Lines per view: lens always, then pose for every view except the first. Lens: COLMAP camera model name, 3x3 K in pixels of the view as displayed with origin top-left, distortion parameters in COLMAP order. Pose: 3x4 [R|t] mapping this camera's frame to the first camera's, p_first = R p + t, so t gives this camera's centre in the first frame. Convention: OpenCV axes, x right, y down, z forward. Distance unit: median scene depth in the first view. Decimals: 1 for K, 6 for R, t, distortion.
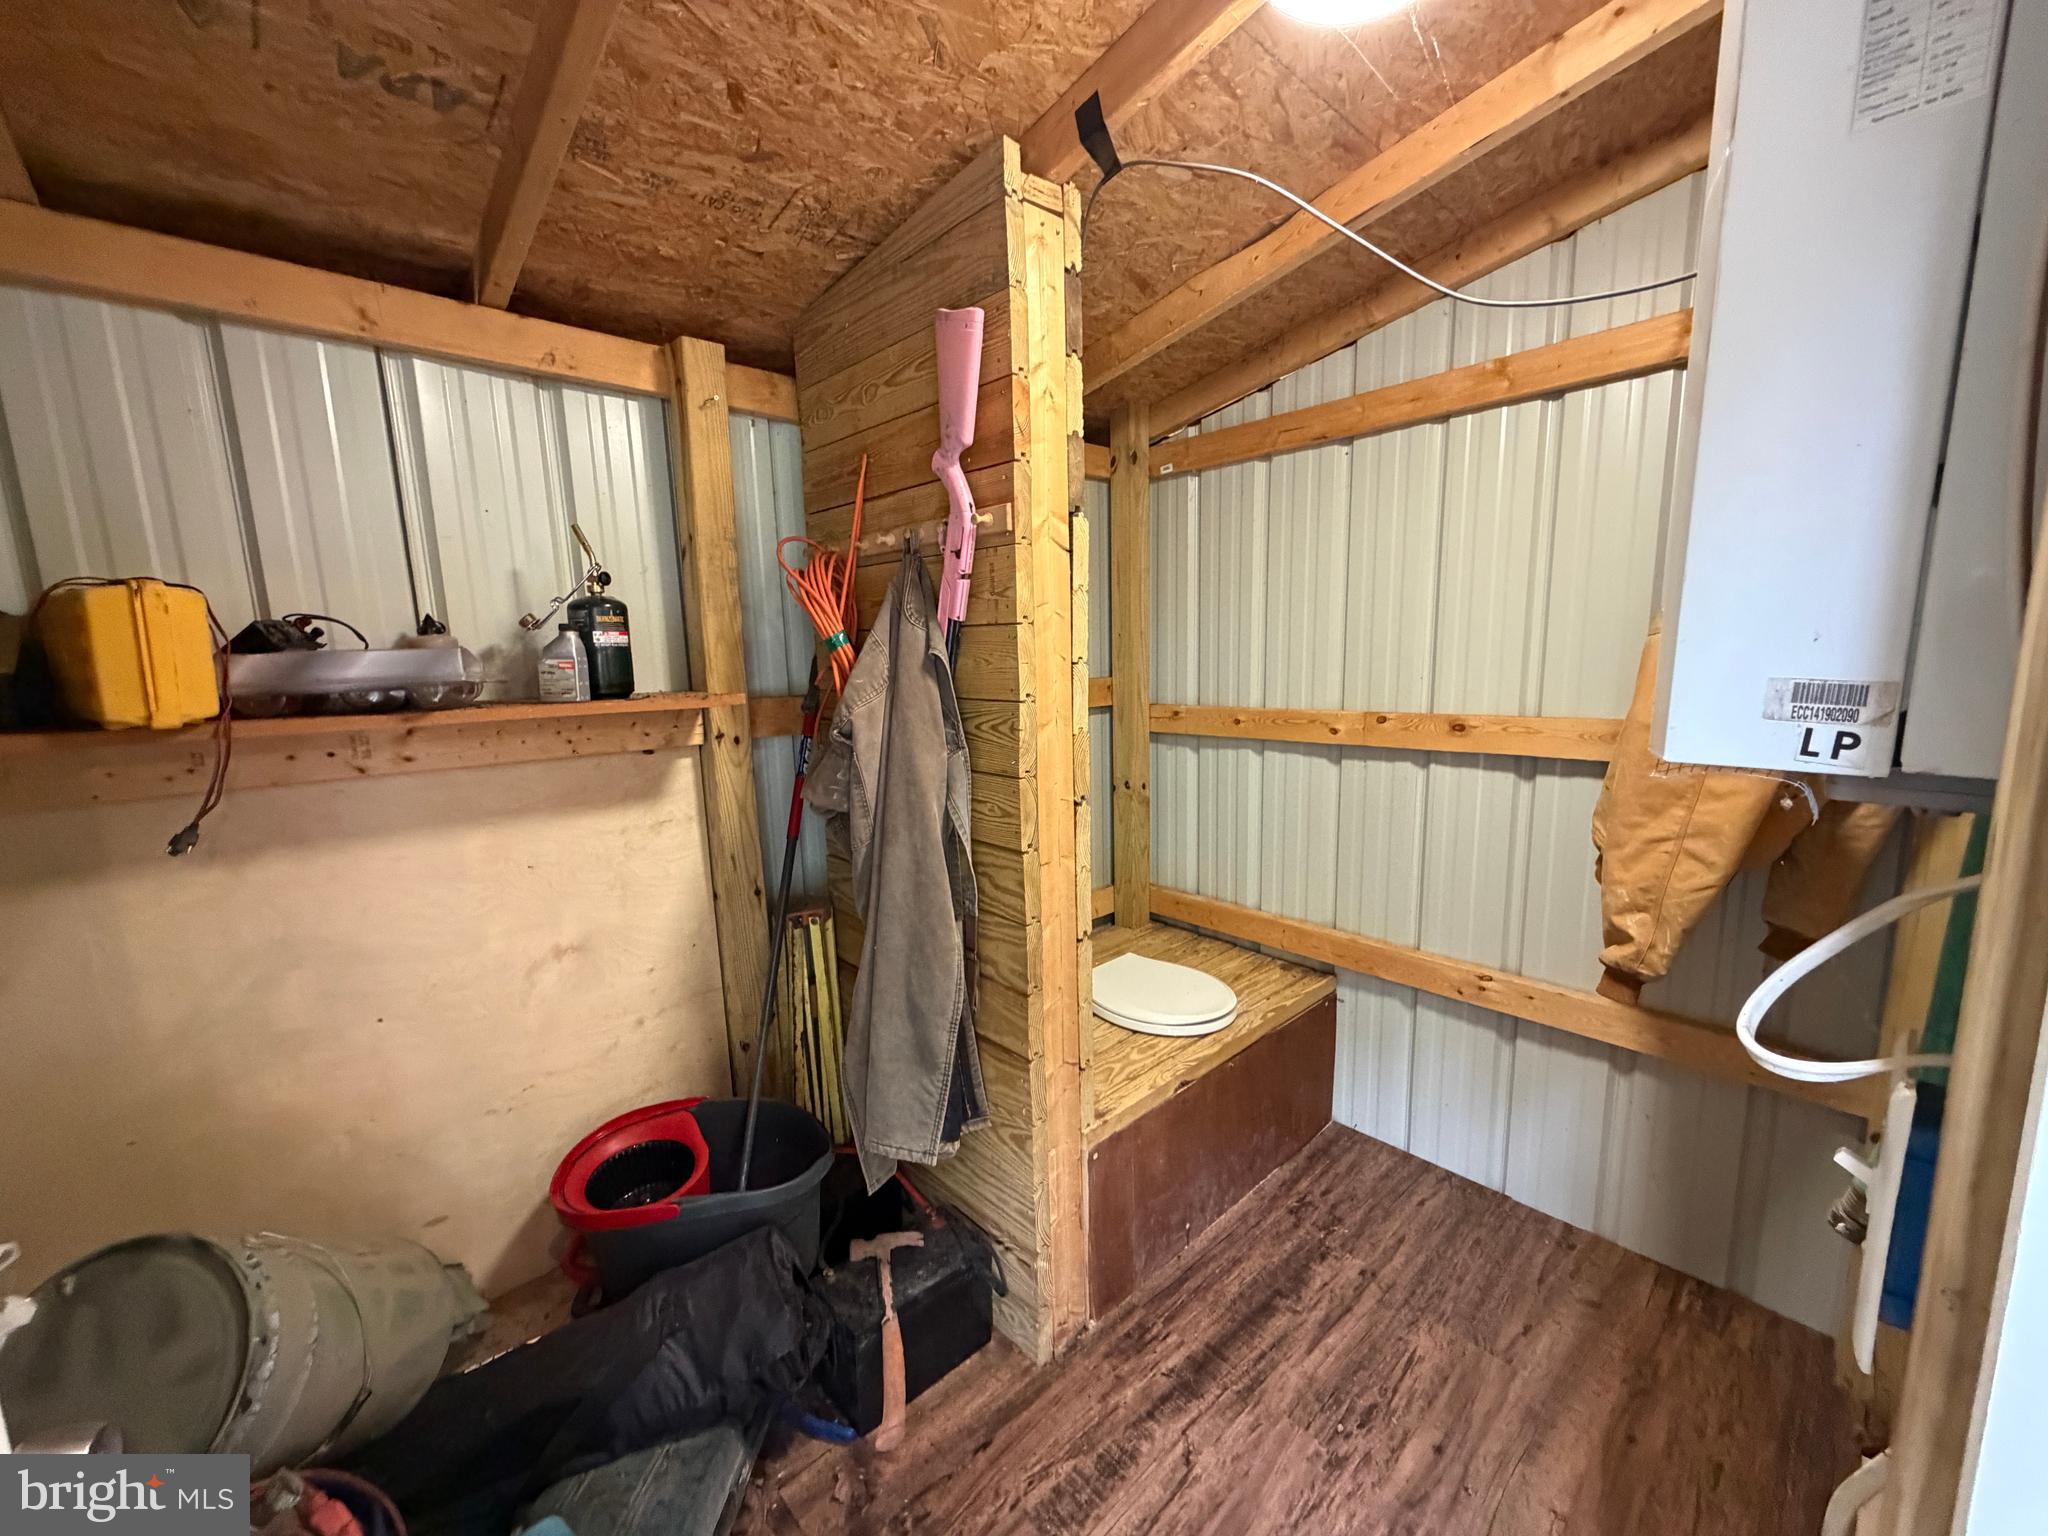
lens RADIAL K [[814.8, 0, 1016.6], [0, 814.8, 769.3], [0, 0, 1]] dist [0.000314, -0.000340]
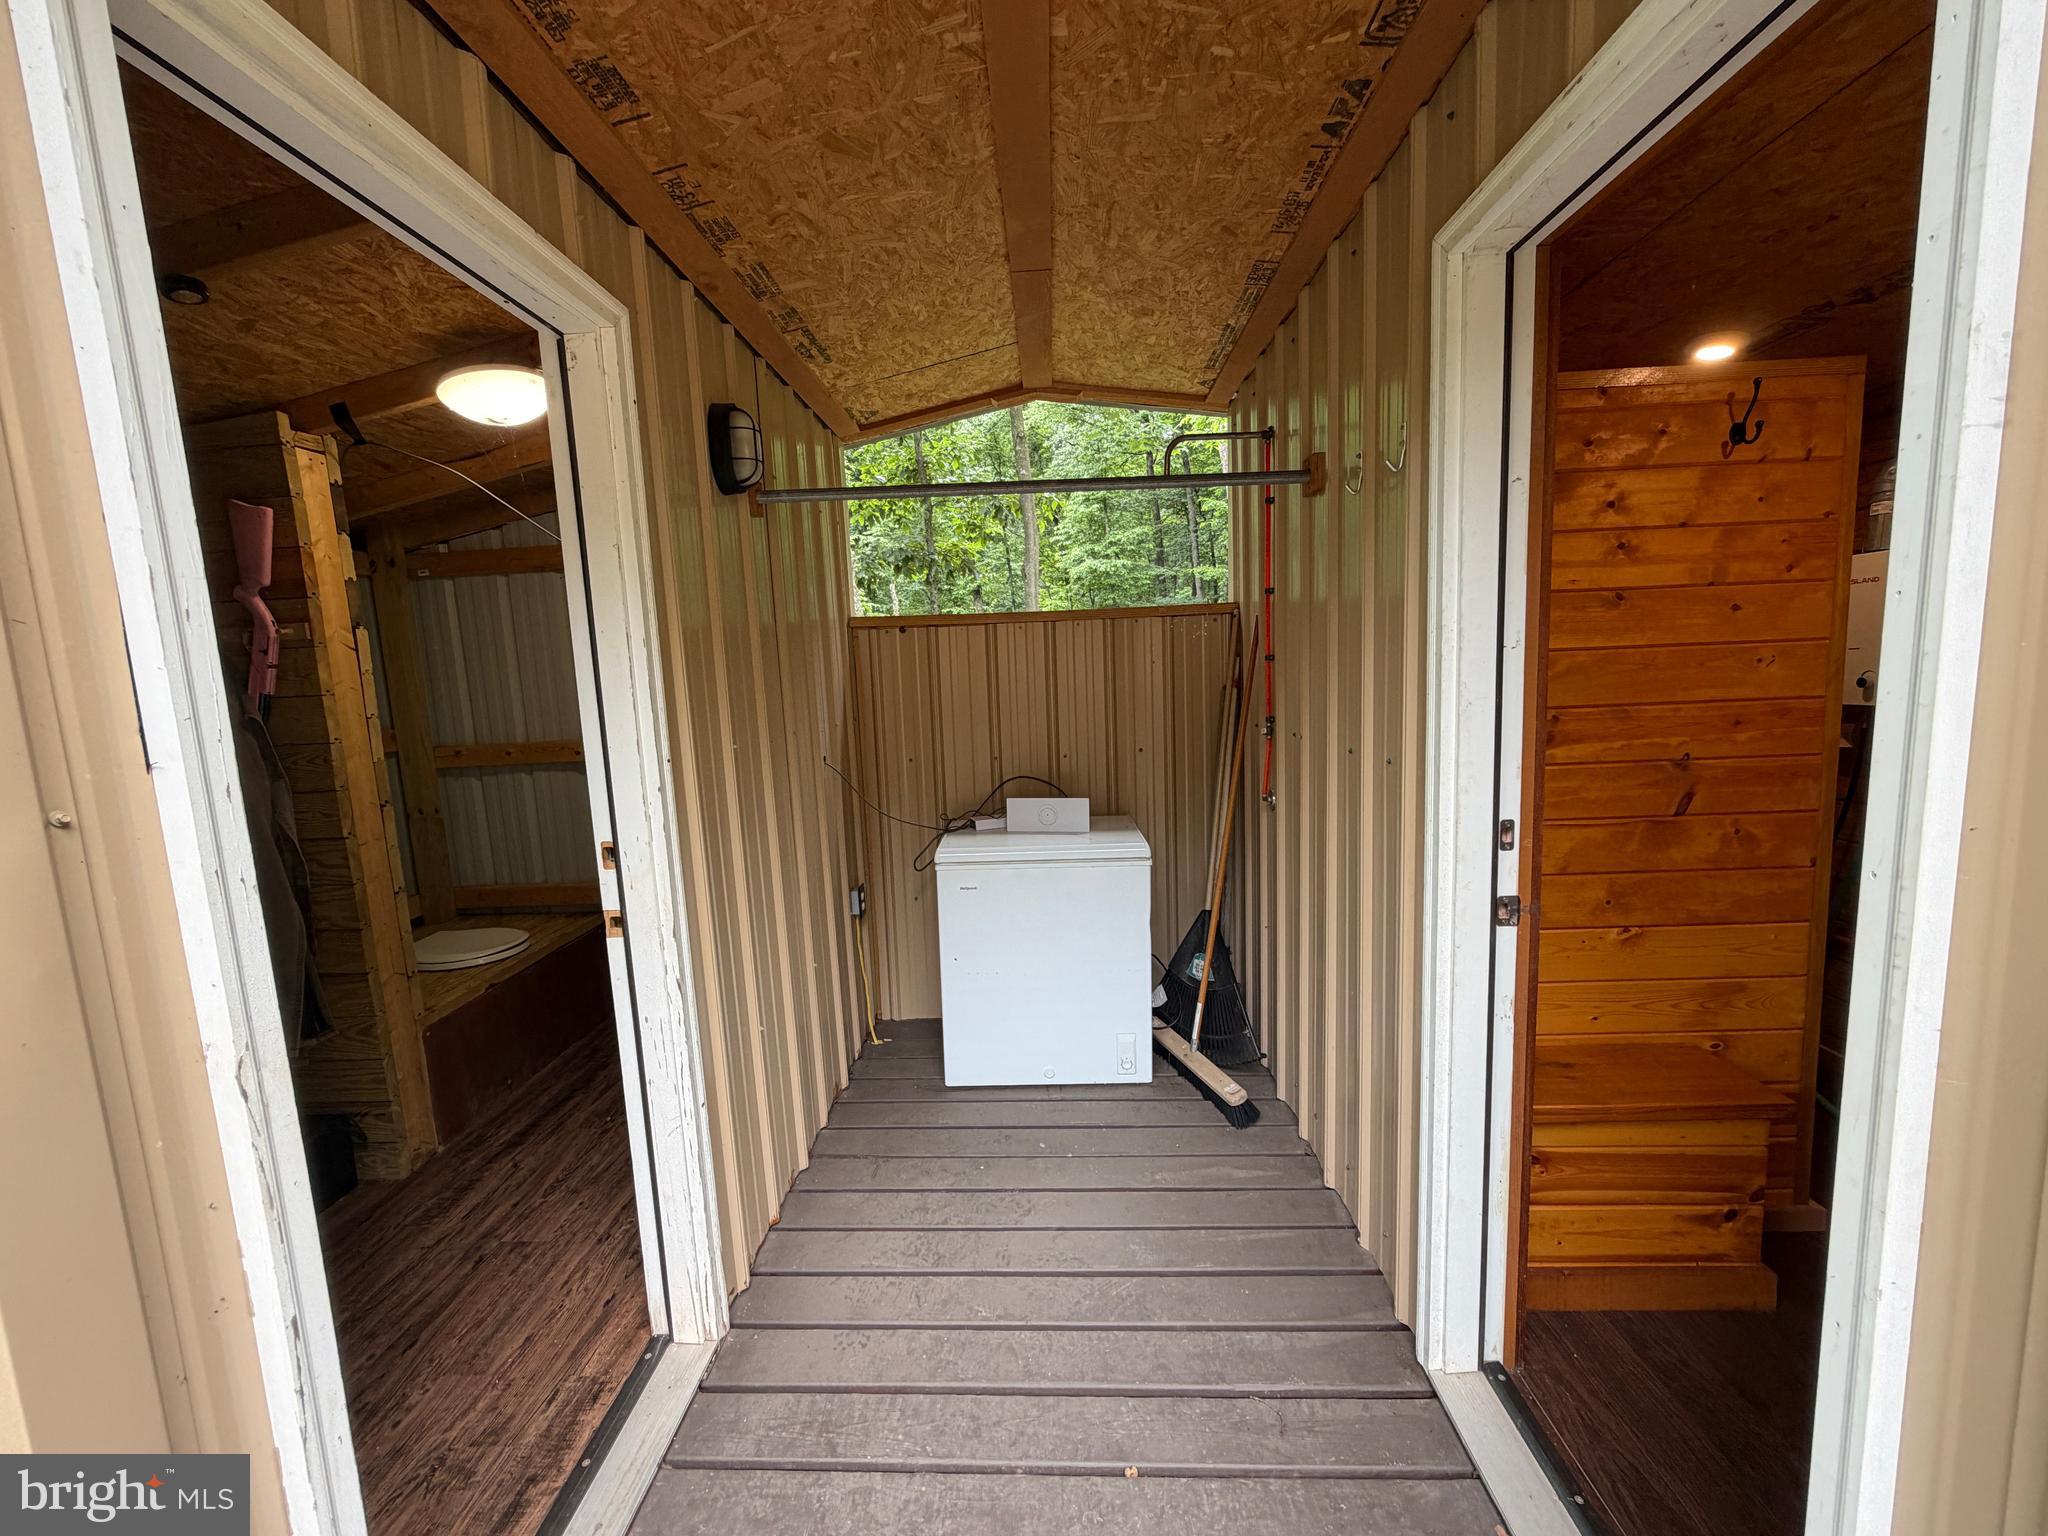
lens RADIAL K [[814.8, 0, 1016.6], [0, 814.8, 769.3], [0, 0, 1]] dist [0.000314, -0.000340]
pose [[0.711003, -0.100790, 0.695928, -0.138244], [0.138312, 0.990386, 0.002128, 0.133485], [-0.689452, 0.094742, 0.718109, -0.951922]]
